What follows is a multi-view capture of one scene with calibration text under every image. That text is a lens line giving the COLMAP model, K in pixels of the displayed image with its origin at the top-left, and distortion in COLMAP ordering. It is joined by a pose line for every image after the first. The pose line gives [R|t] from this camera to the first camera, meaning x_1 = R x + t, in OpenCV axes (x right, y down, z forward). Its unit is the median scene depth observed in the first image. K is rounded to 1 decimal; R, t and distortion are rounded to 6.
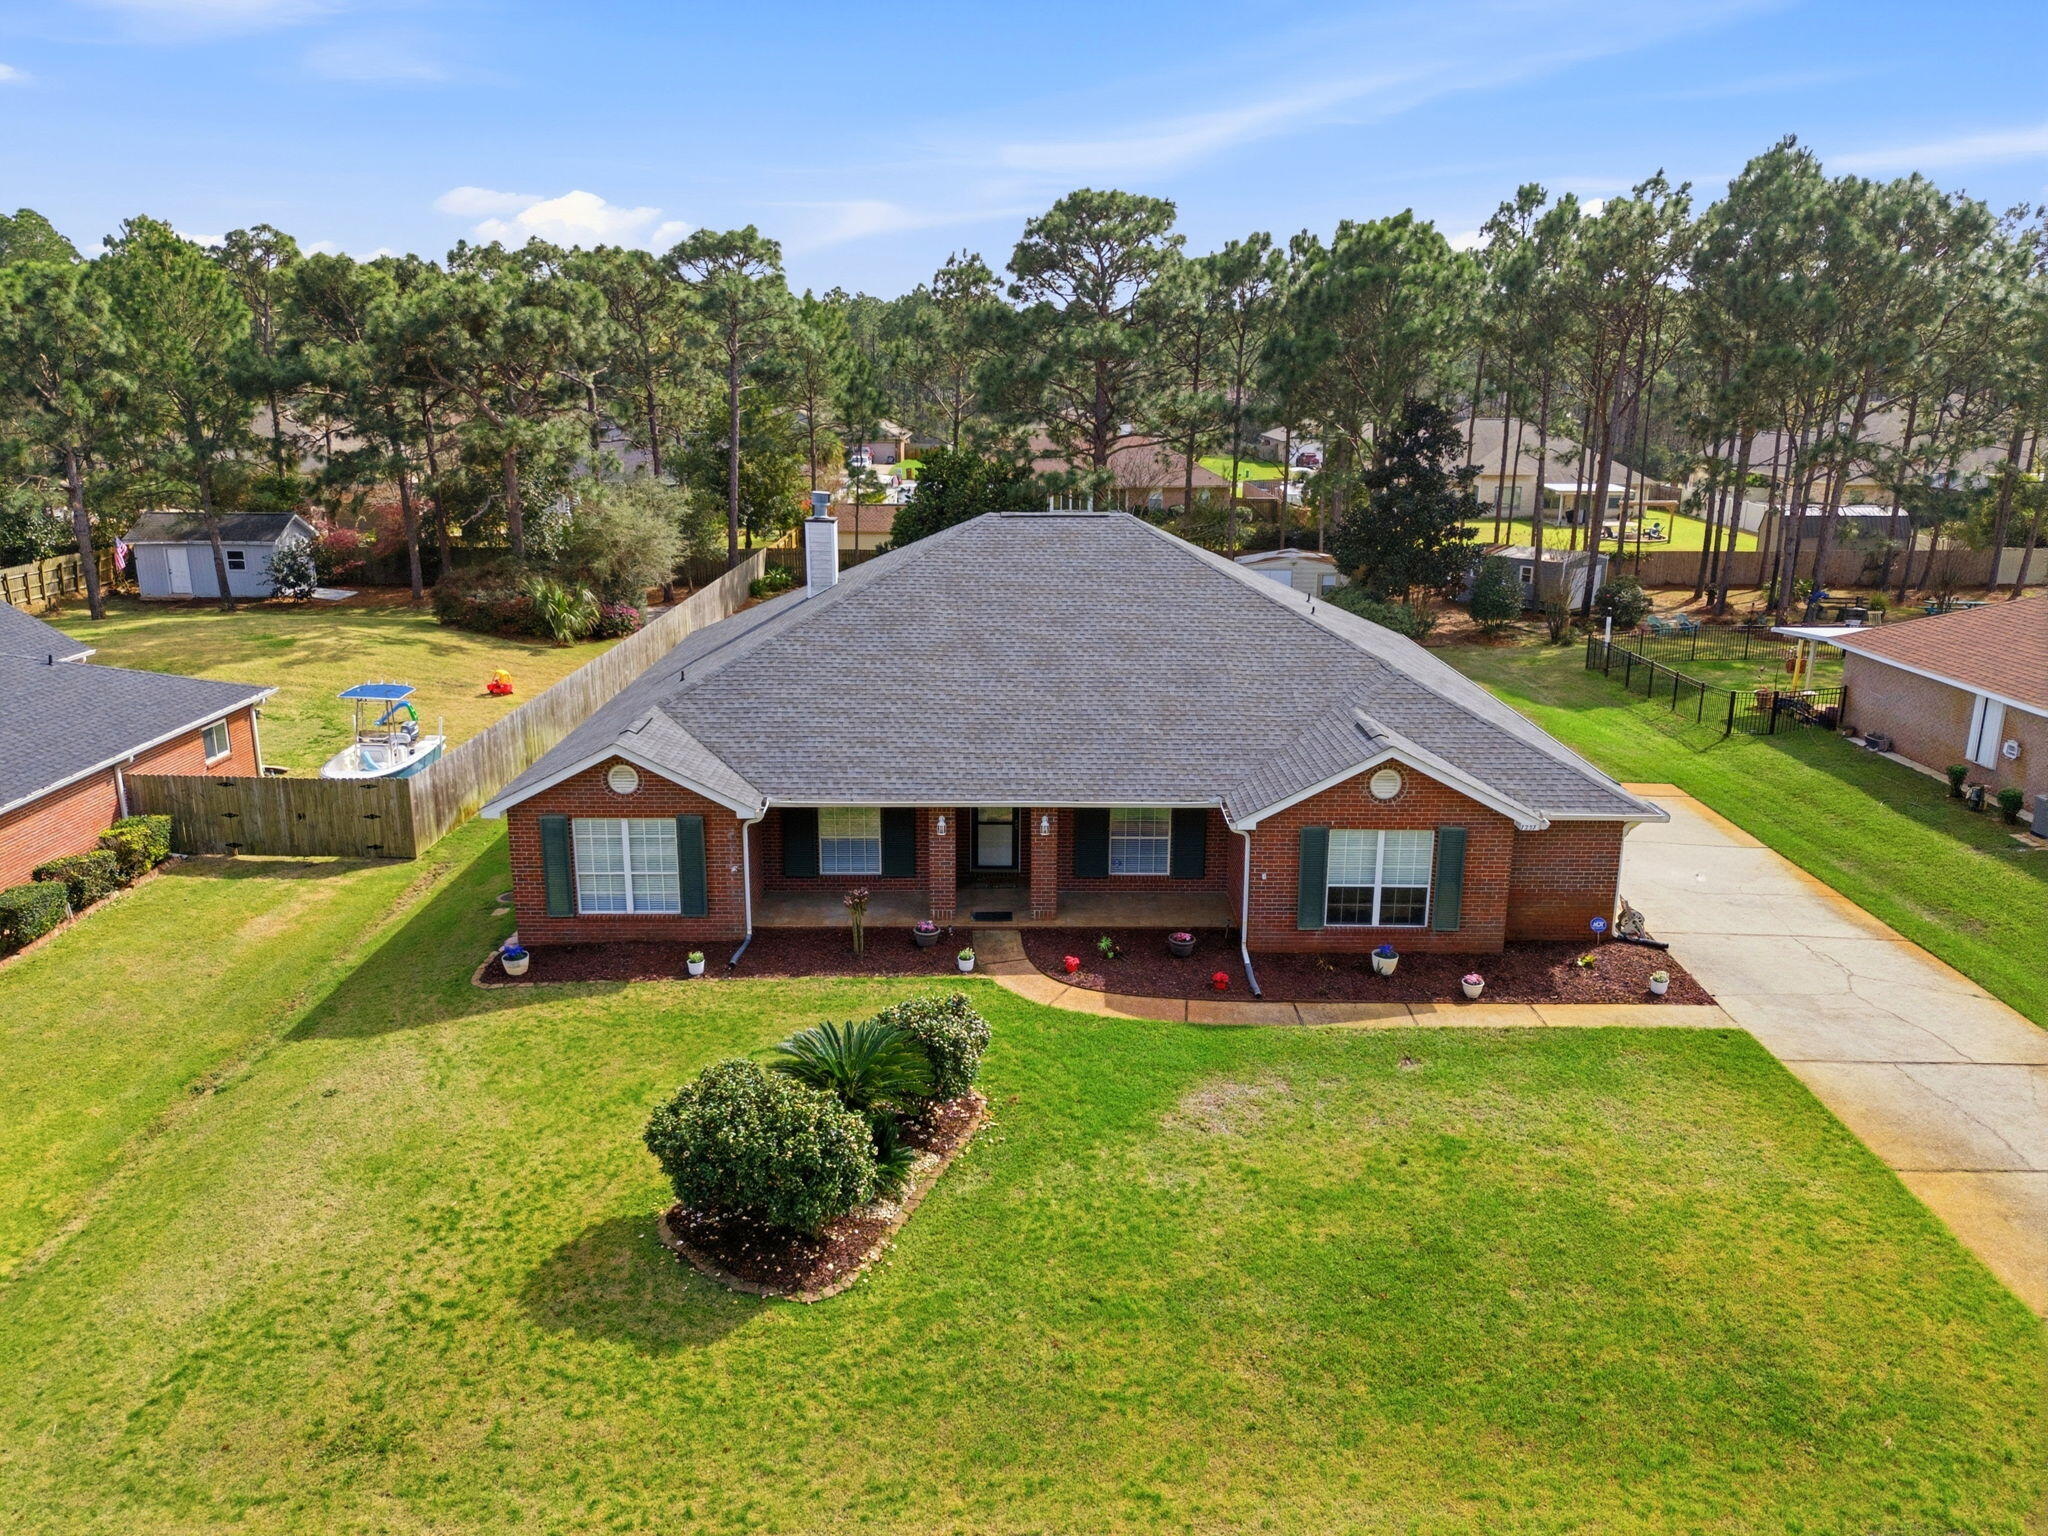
lens RADIAL K [[1505.2, 0, 1017.6], [0, 1505.2, 777.2], [0, 0, 1]] dist [0.072930, -0.061533]
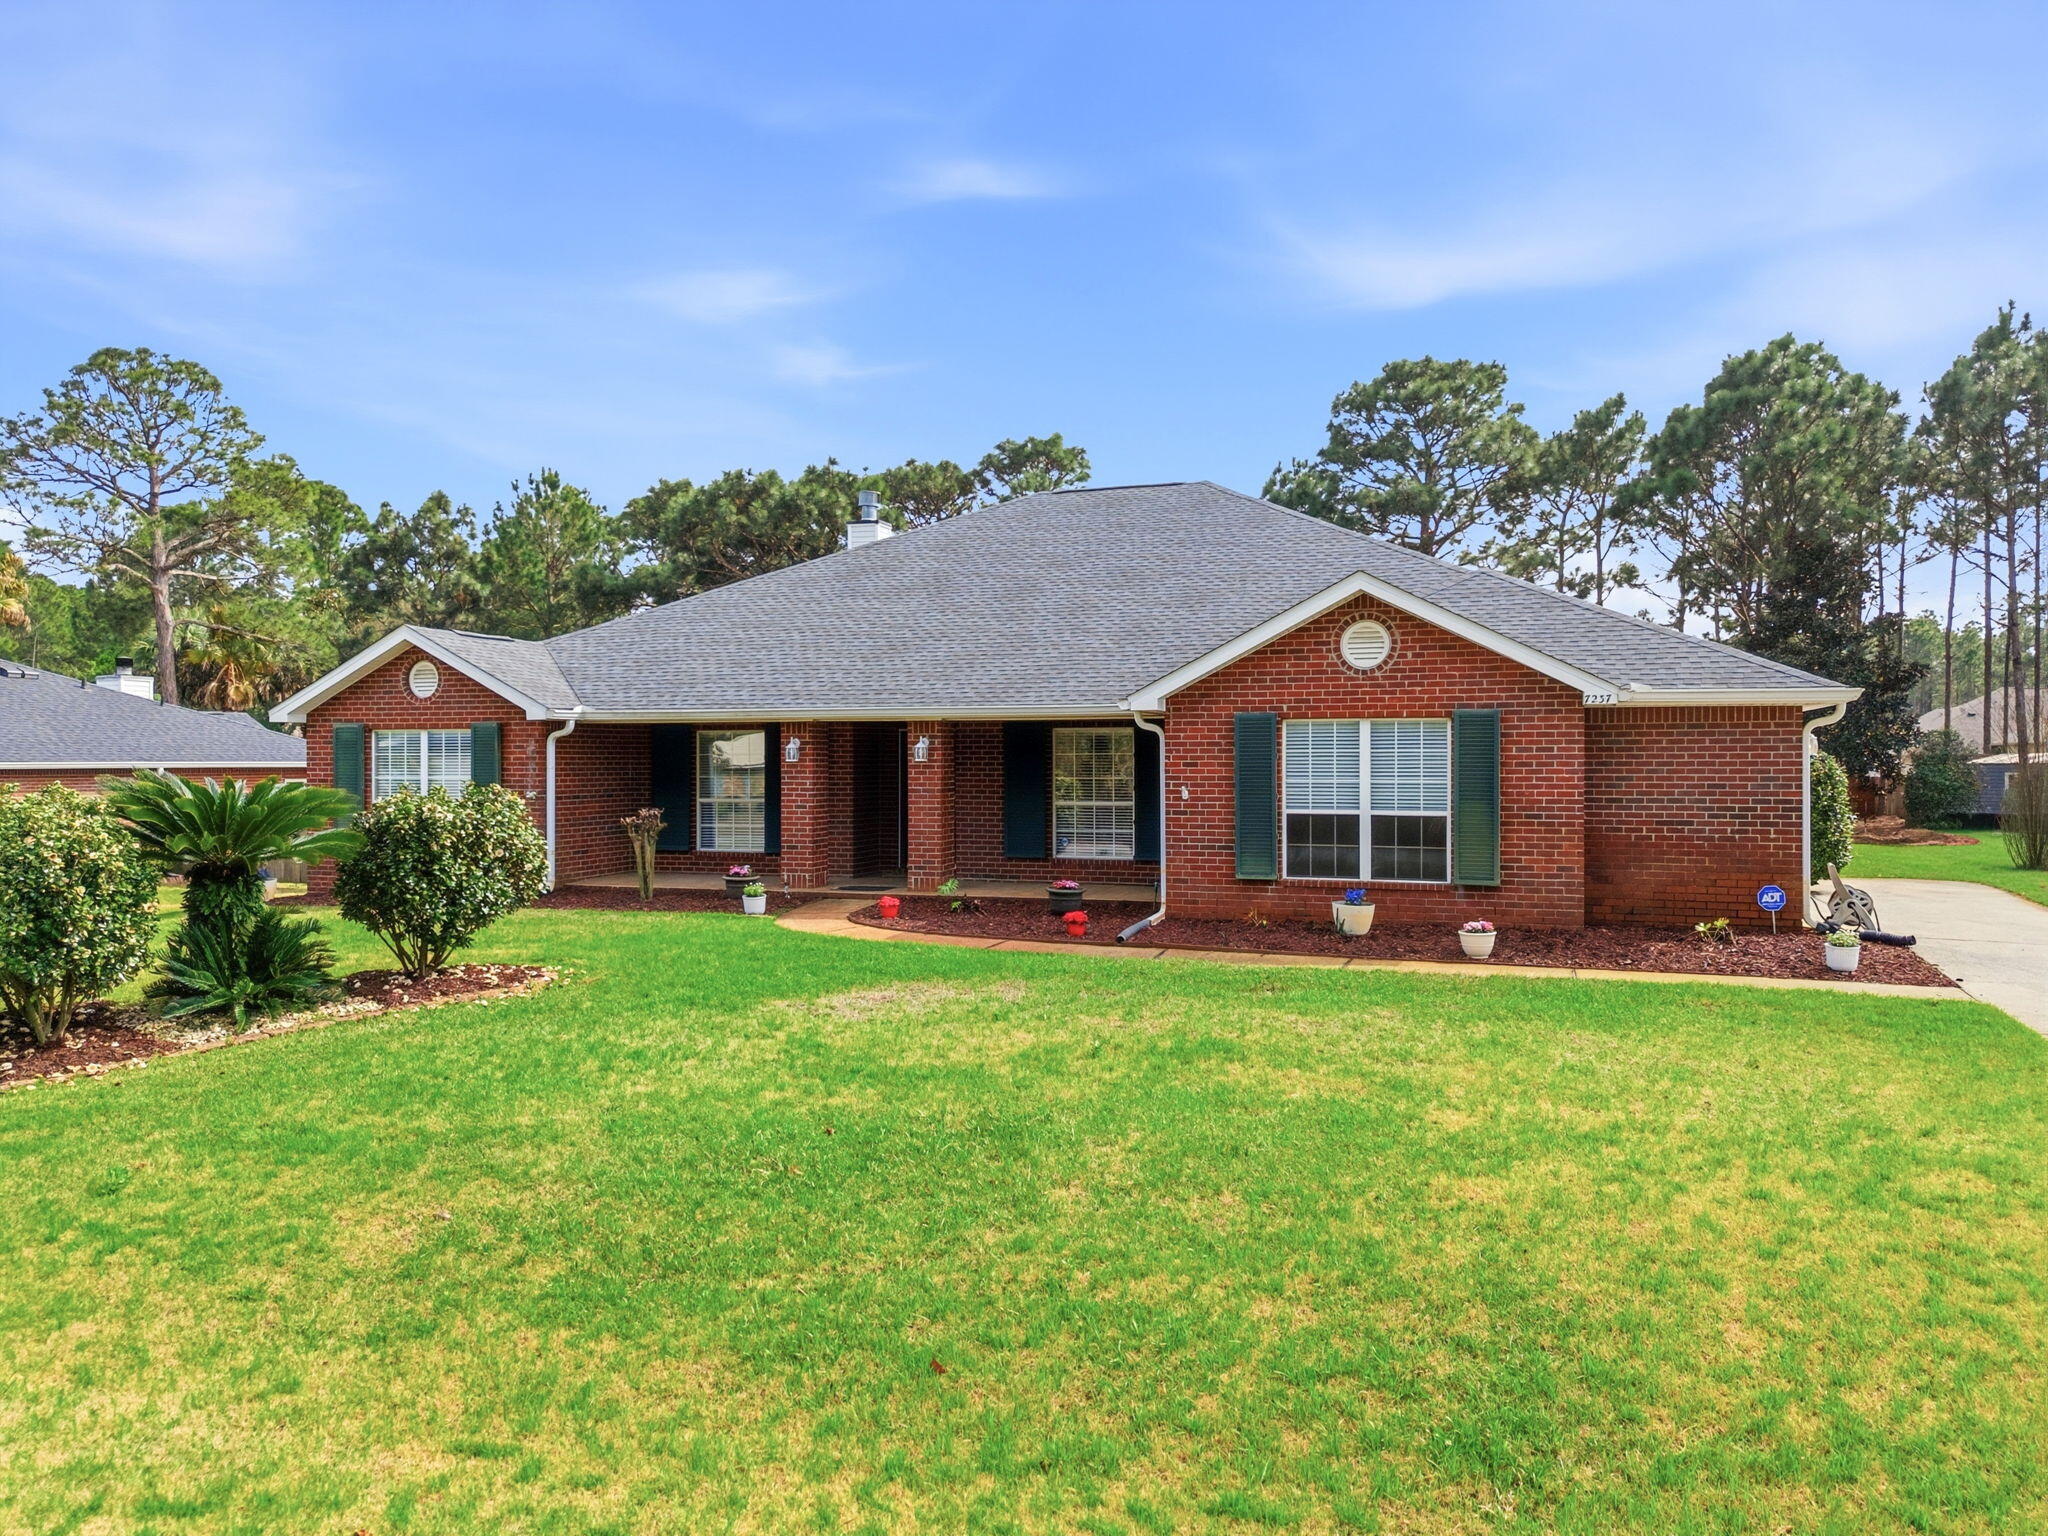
lens RADIAL K [[1505.2, 0, 1017.6], [0, 1505.2, 777.2], [0, 0, 1]] dist [0.072930, -0.061533]
pose [[0.942125, -0.001275, -0.335259, 0.318132], [-0.084423, 0.966866, -0.240919, 0.225409], [0.324458, 0.255279, 0.910802, 0.379043]]
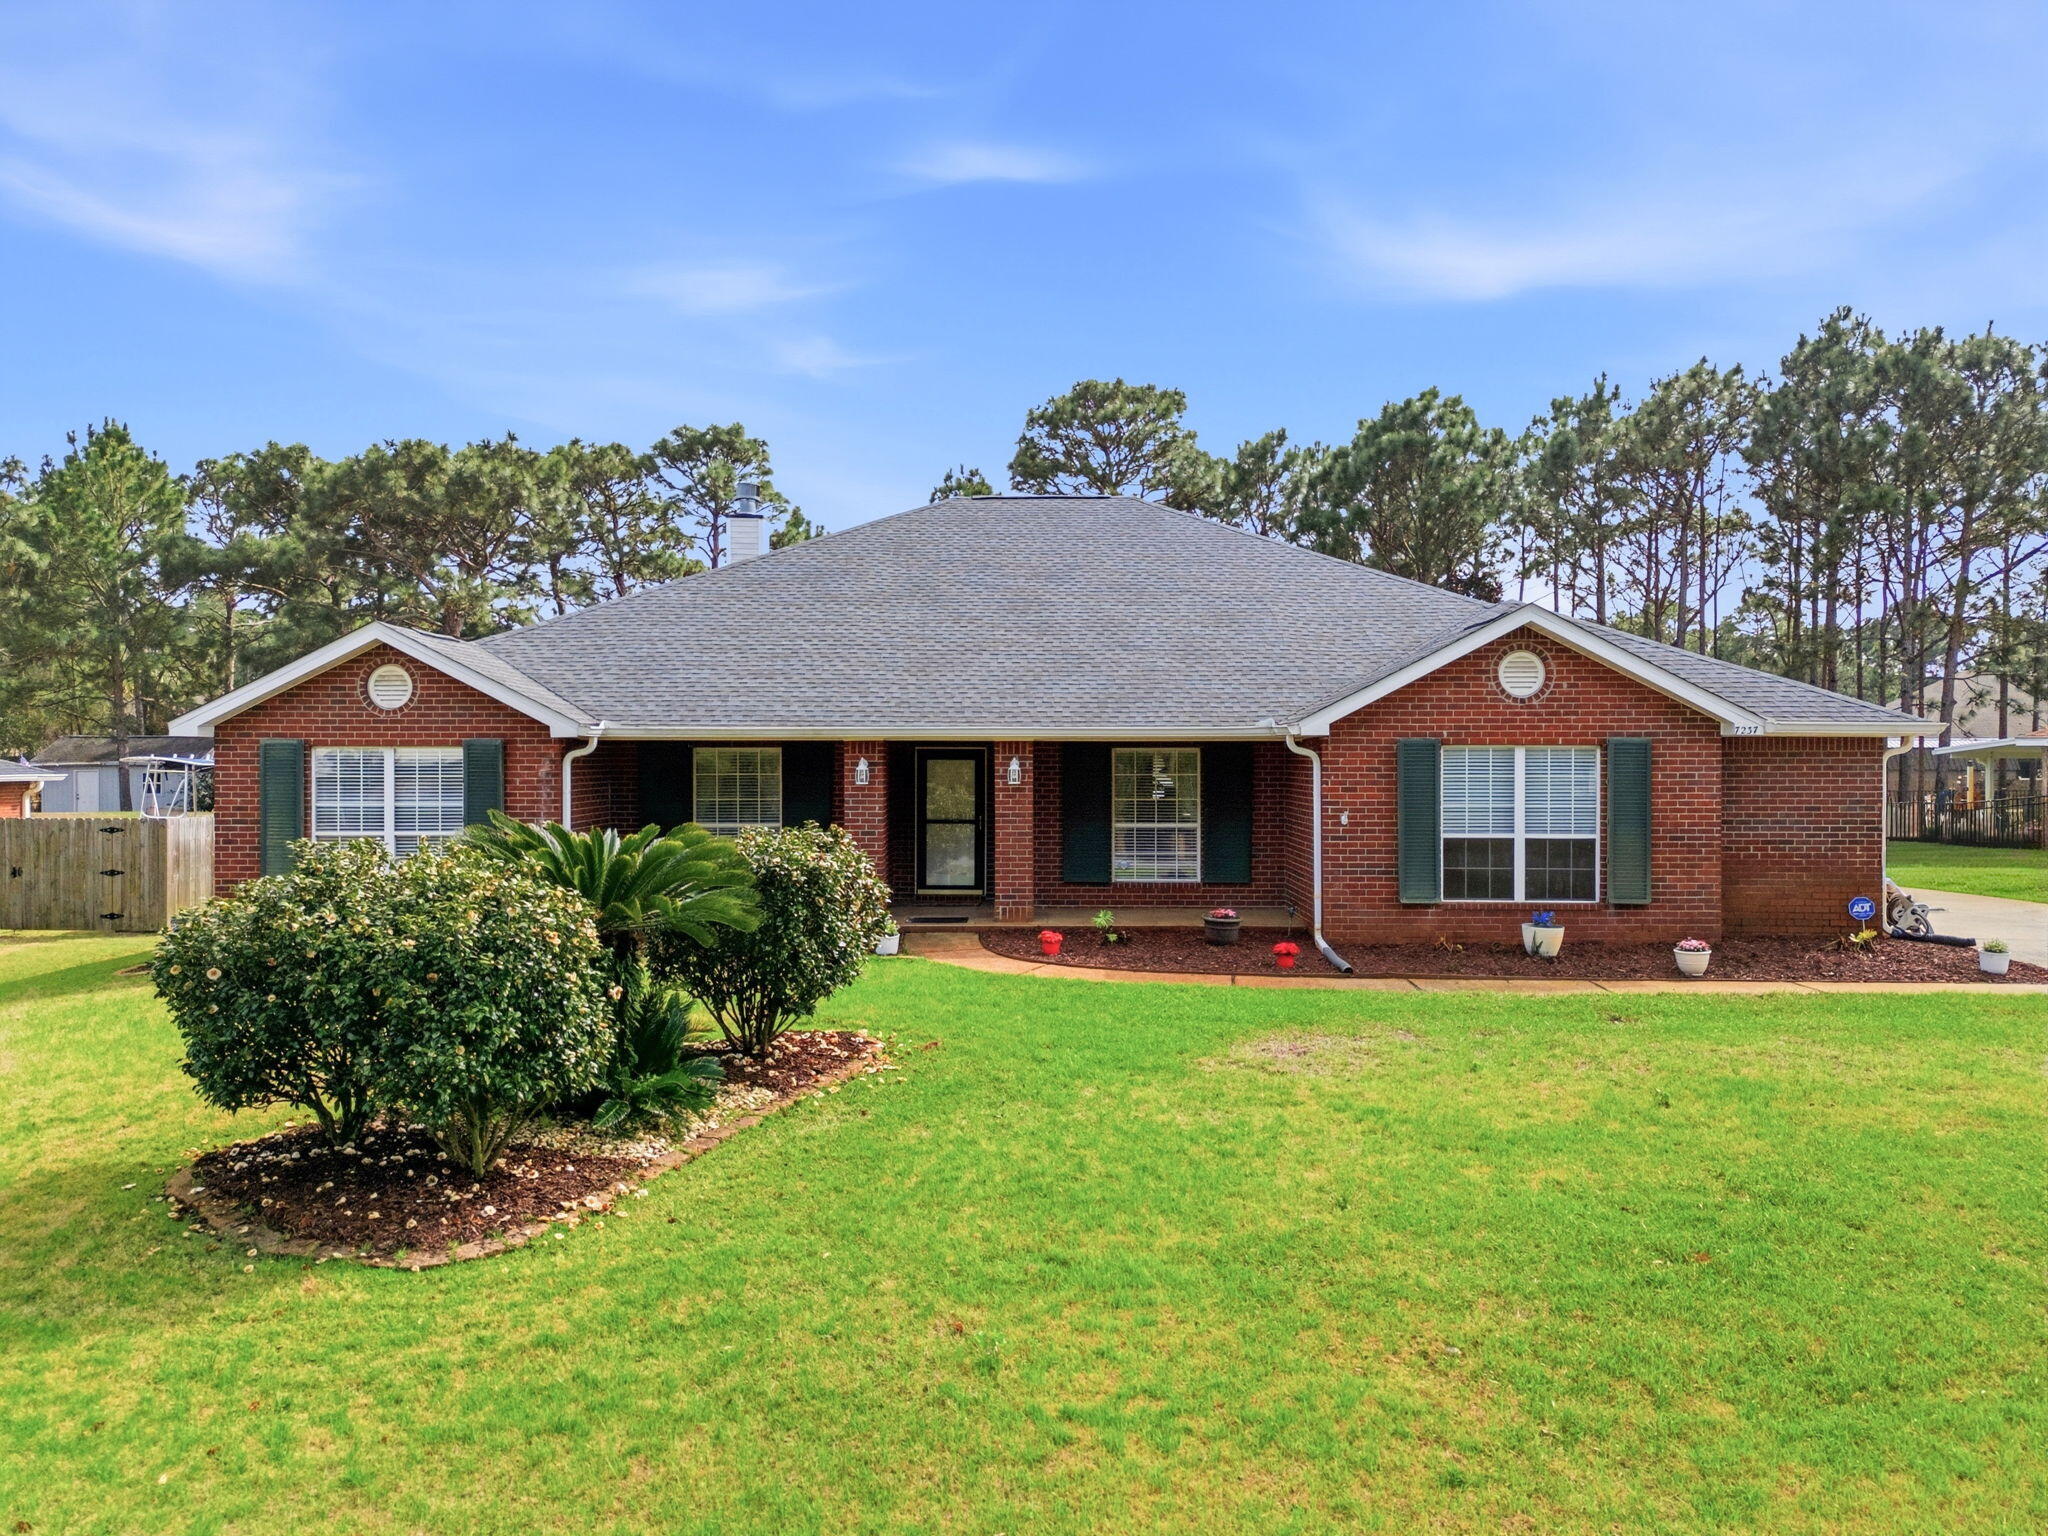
lens RADIAL K [[1505.2, 0, 1017.6], [0, 1505.2, 777.2], [0, 0, 1]] dist [0.072930, -0.061533]
pose [[0.999866, -0.004014, -0.015886, 0.032080], [-0.000132, 0.967527, -0.252769, 0.216410], [0.016385, 0.252737, 0.967396, 0.360032]]
